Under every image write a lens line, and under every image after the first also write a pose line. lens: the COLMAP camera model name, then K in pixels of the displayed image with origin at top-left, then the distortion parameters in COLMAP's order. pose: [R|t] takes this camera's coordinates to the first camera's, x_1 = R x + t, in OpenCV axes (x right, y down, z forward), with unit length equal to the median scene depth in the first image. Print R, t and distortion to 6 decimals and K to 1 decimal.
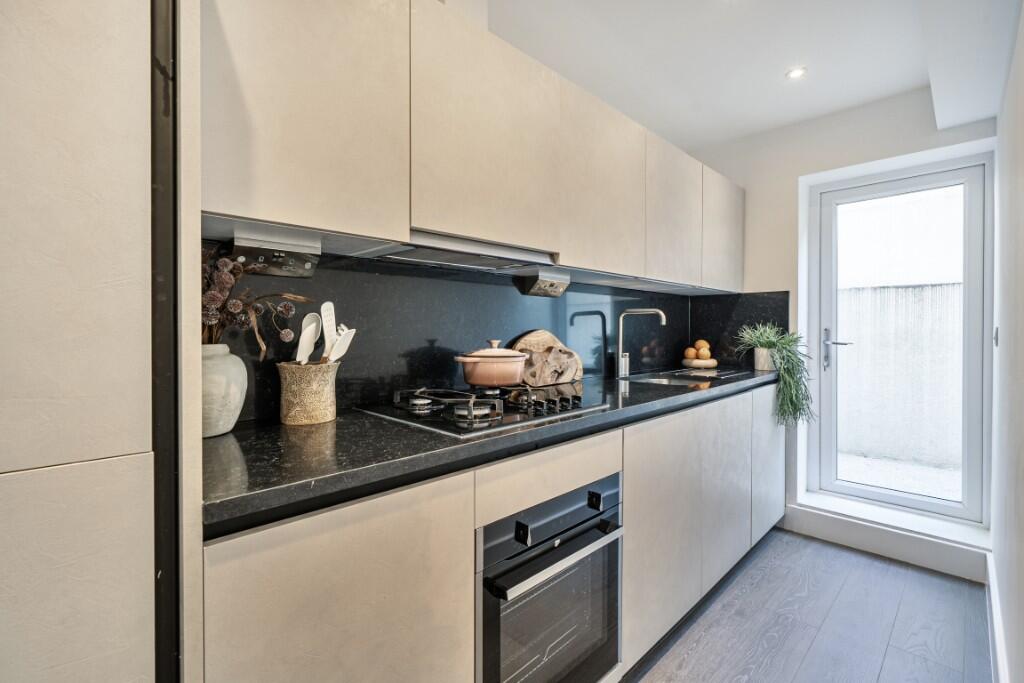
lens RADIAL K [[460.4, 0, 512.2], [0, 460.4, 333.7], [0, 0, 1]] dist [0.001388, 0.000730]
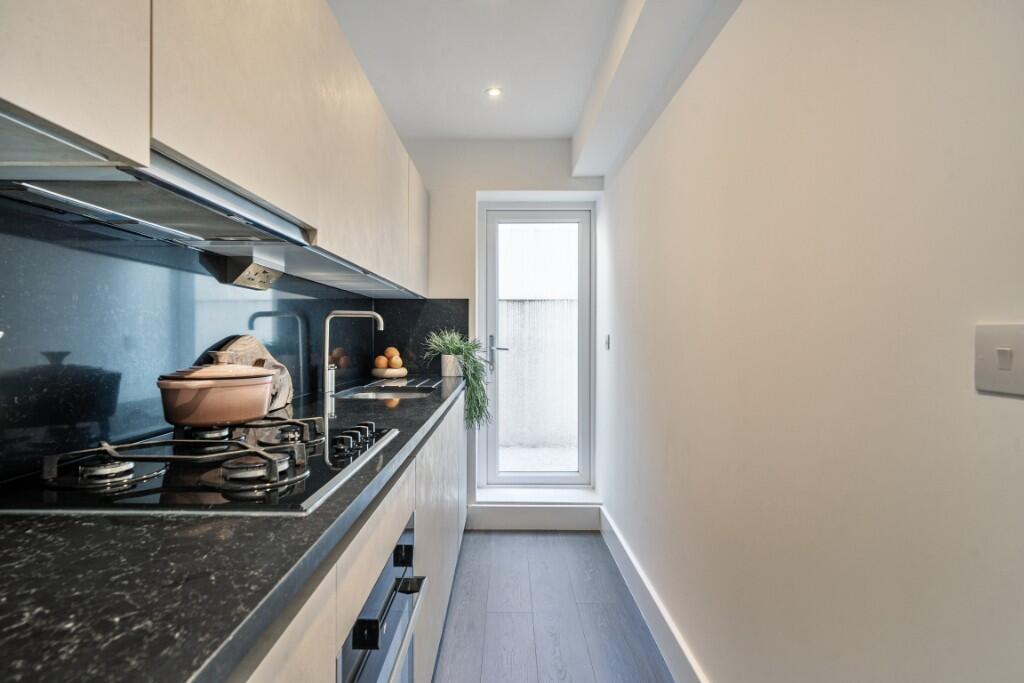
lens RADIAL K [[509.0, 0, 512.0], [0, 509.0, 341.5], [0, 0, 1]] dist [-0.001329, -0.000303]
pose [[0.705914, -0.003890, 0.708287, -0.151939], [0.001788, 0.999992, 0.003710, -0.000937], [-0.708296, -0.001352, 0.705915, 0.133289]]
